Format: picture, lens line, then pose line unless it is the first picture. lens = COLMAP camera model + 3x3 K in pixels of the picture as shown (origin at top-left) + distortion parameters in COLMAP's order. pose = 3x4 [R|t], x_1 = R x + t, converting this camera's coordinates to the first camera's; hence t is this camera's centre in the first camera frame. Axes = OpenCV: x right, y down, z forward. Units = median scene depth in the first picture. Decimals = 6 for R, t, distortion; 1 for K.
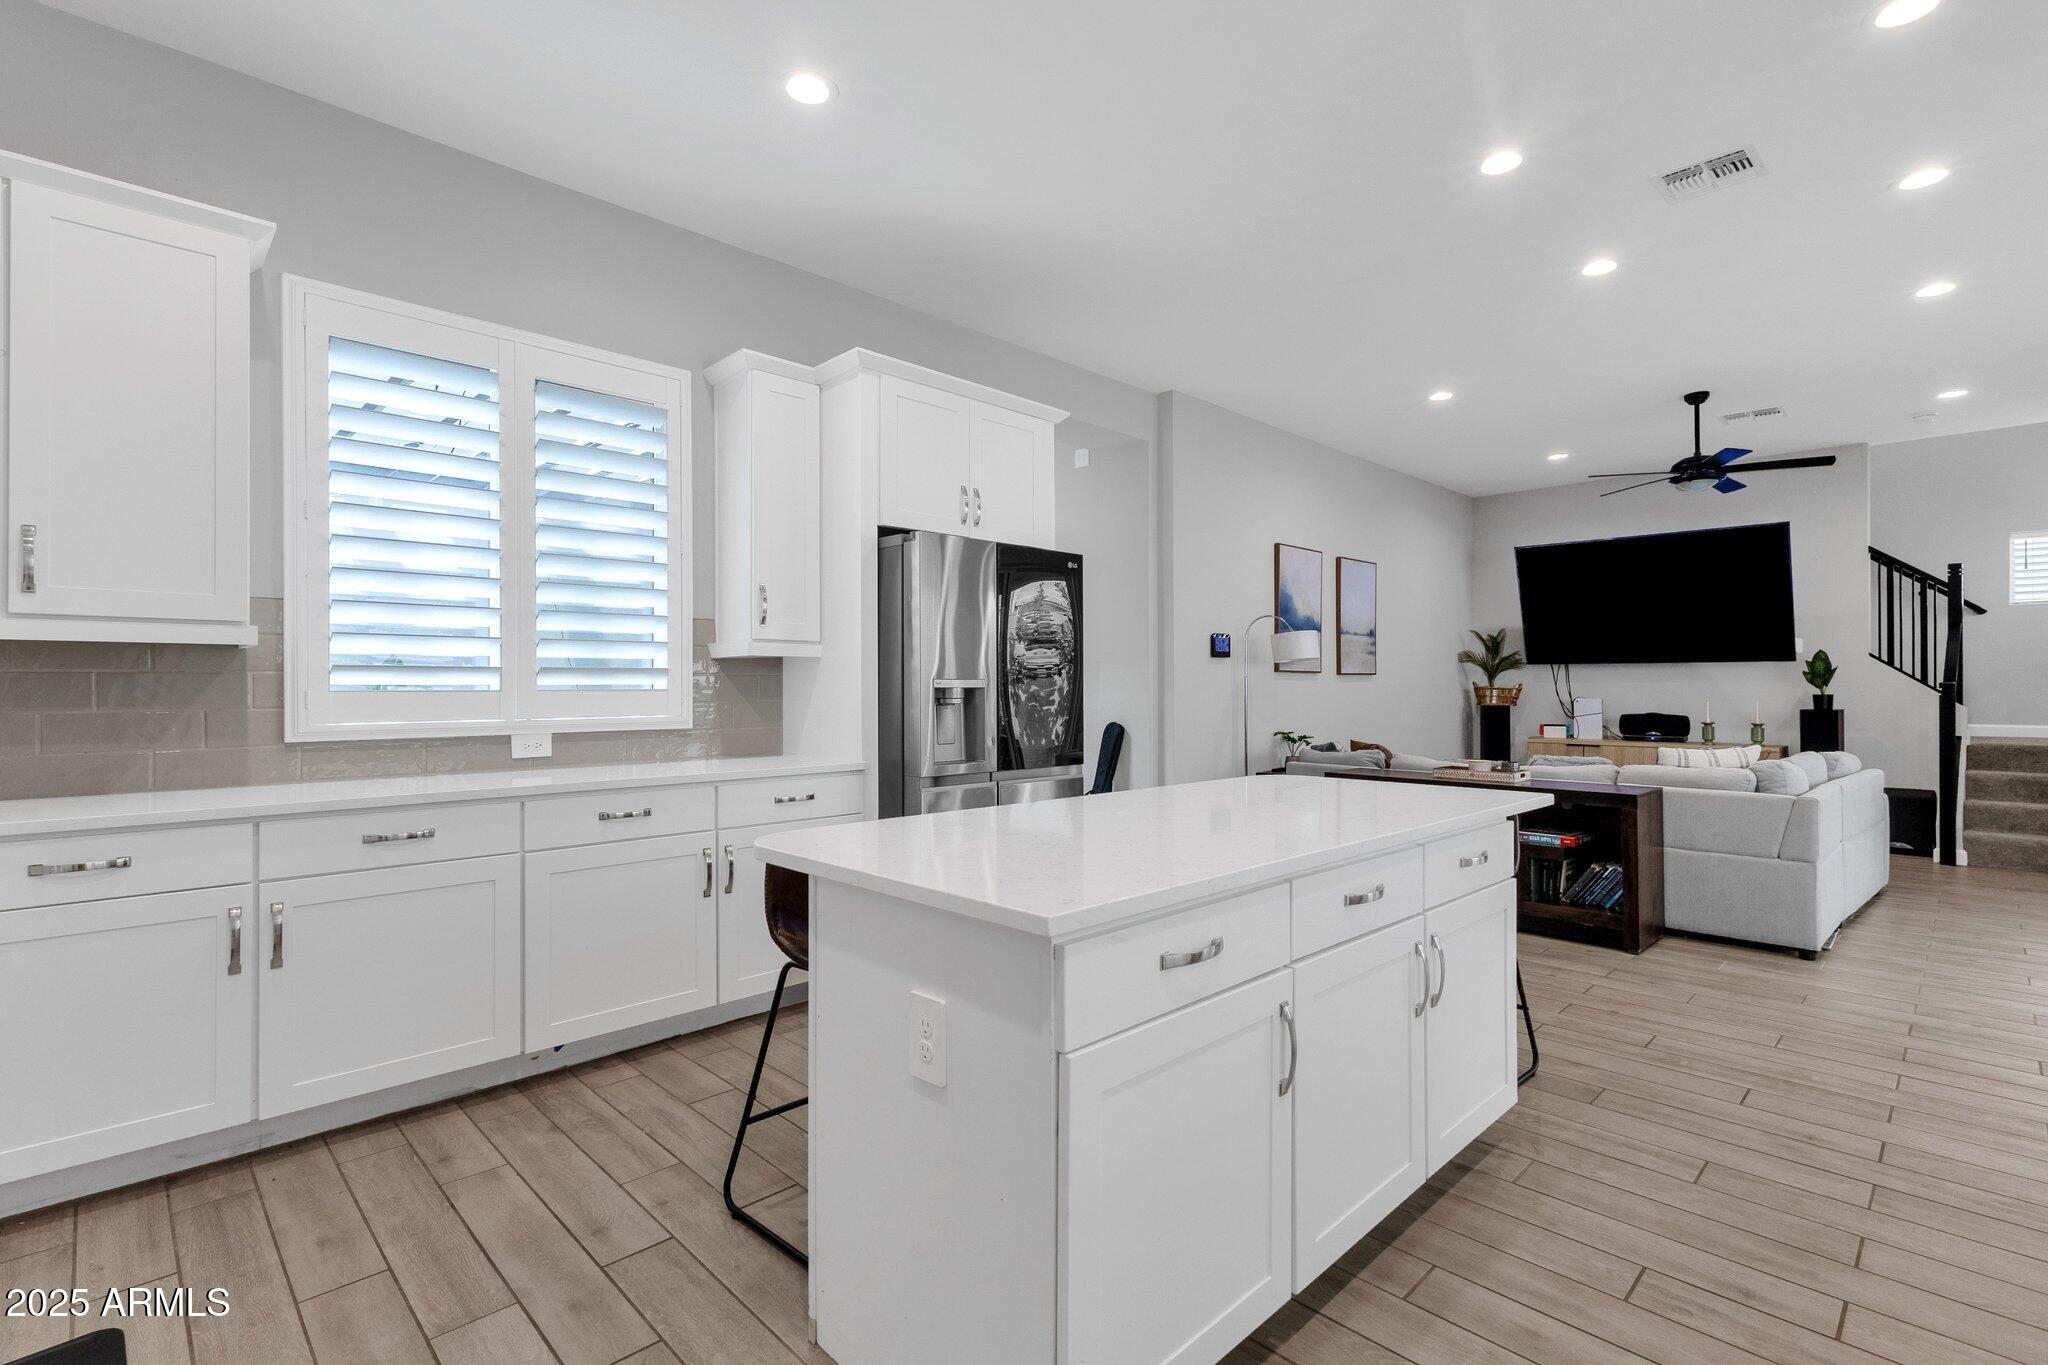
lens RADIAL K [[941.5, 0, 1024.0], [0, 941.5, 682.5], [0, 0, 1]] dist [0.006220, 0.000678]
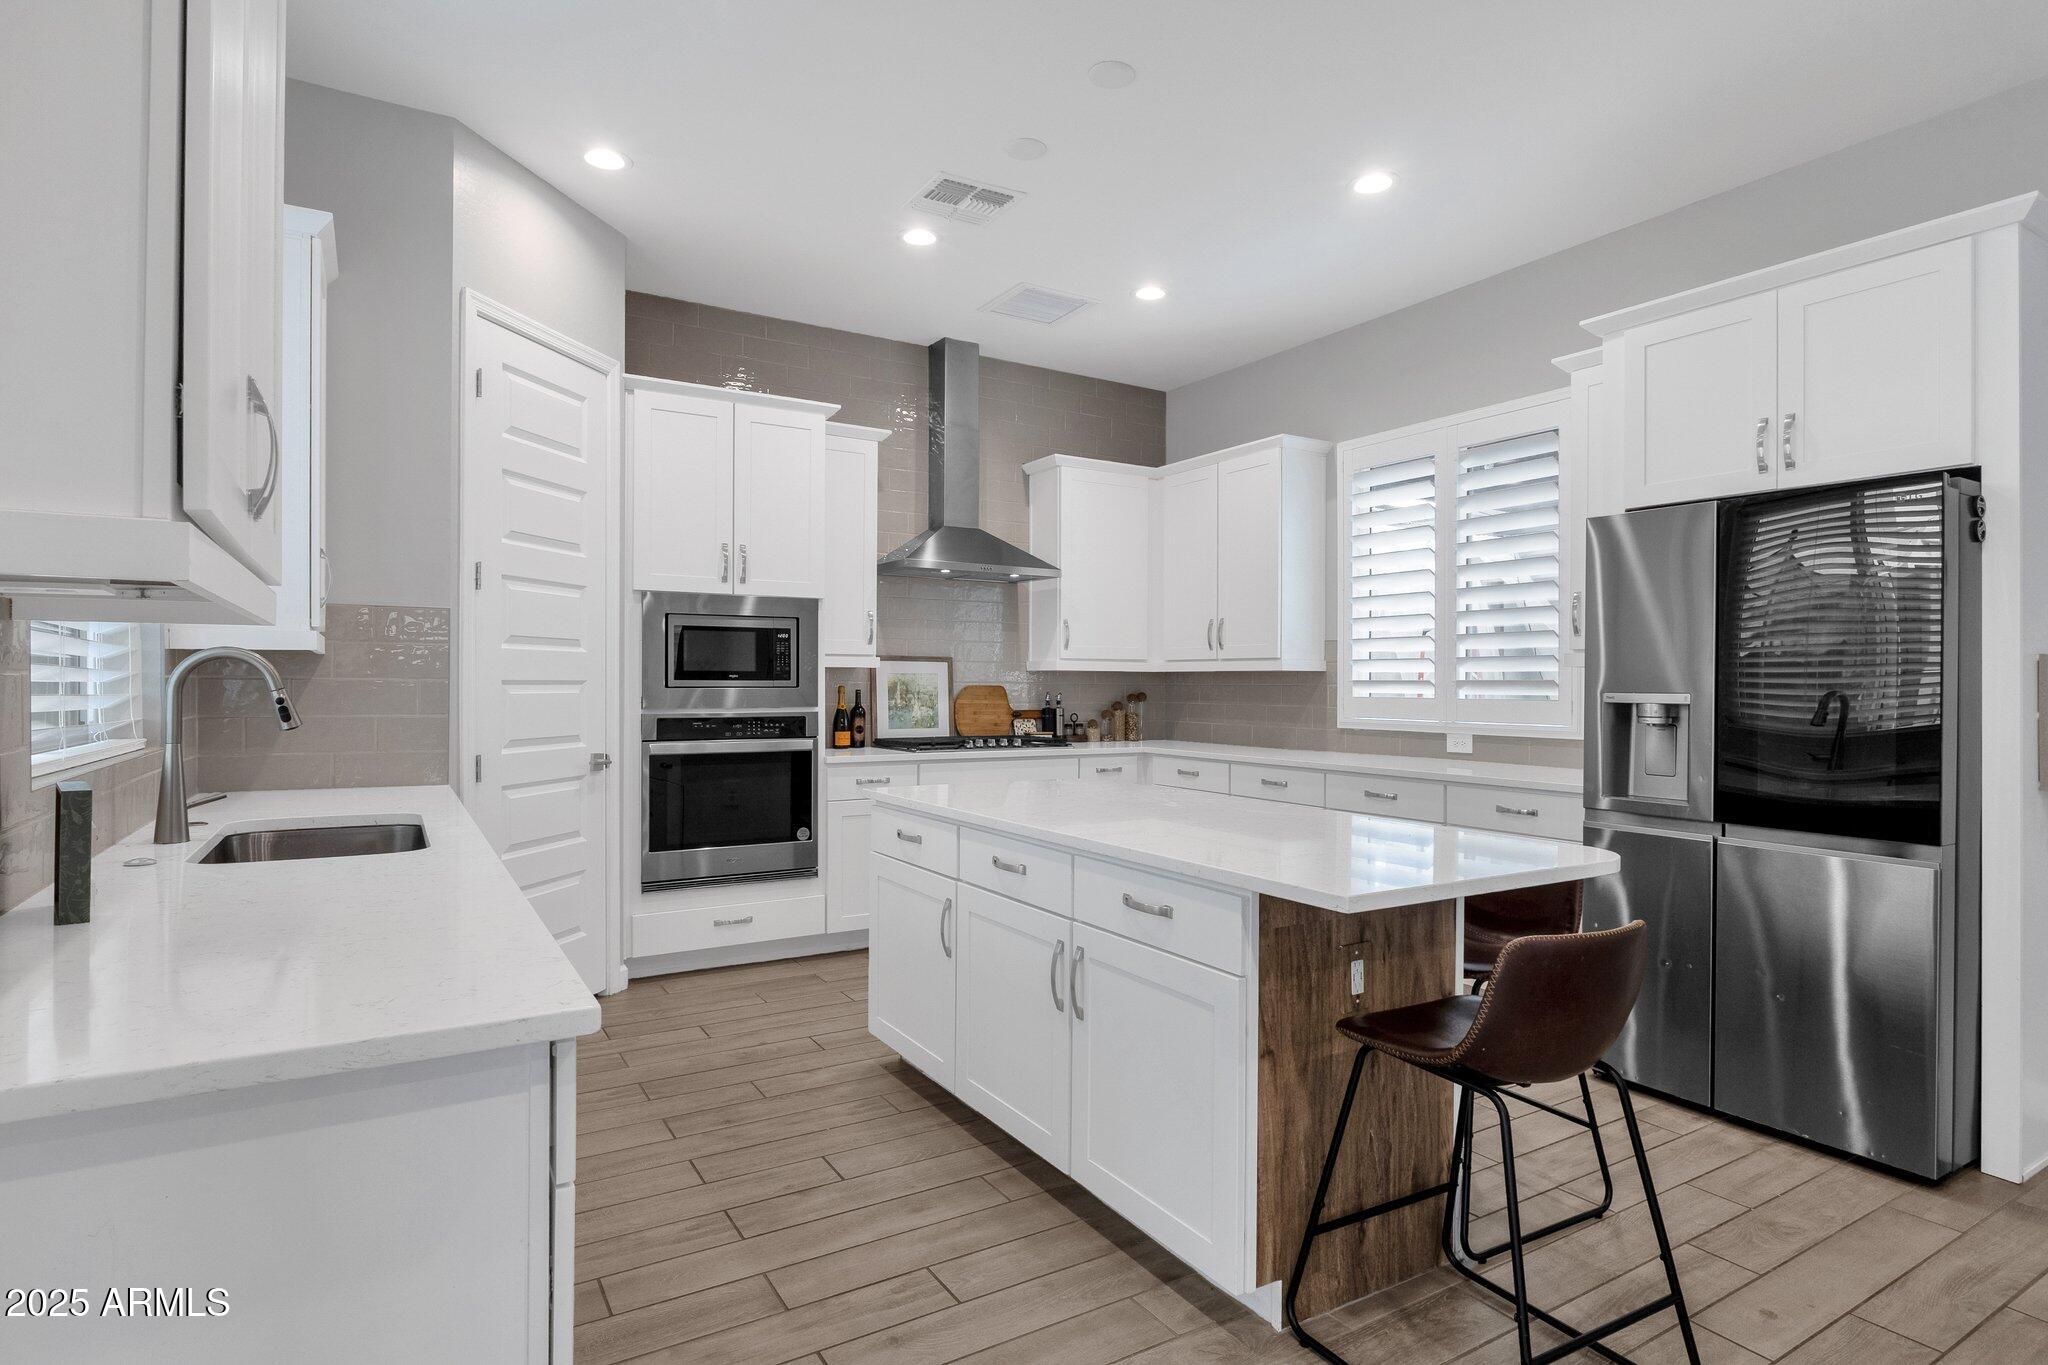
lens RADIAL K [[1065.1, 0, 1024.0], [0, 1065.1, 682.5], [0, 0, 1]] dist [-0.001327, -0.000163]
pose [[-0.224513, -0.001019, -0.974471, 1.099809], [0.000884, 0.999999, -0.001250, -0.013535], [0.974471, -0.001142, -0.224512, 0.841528]]
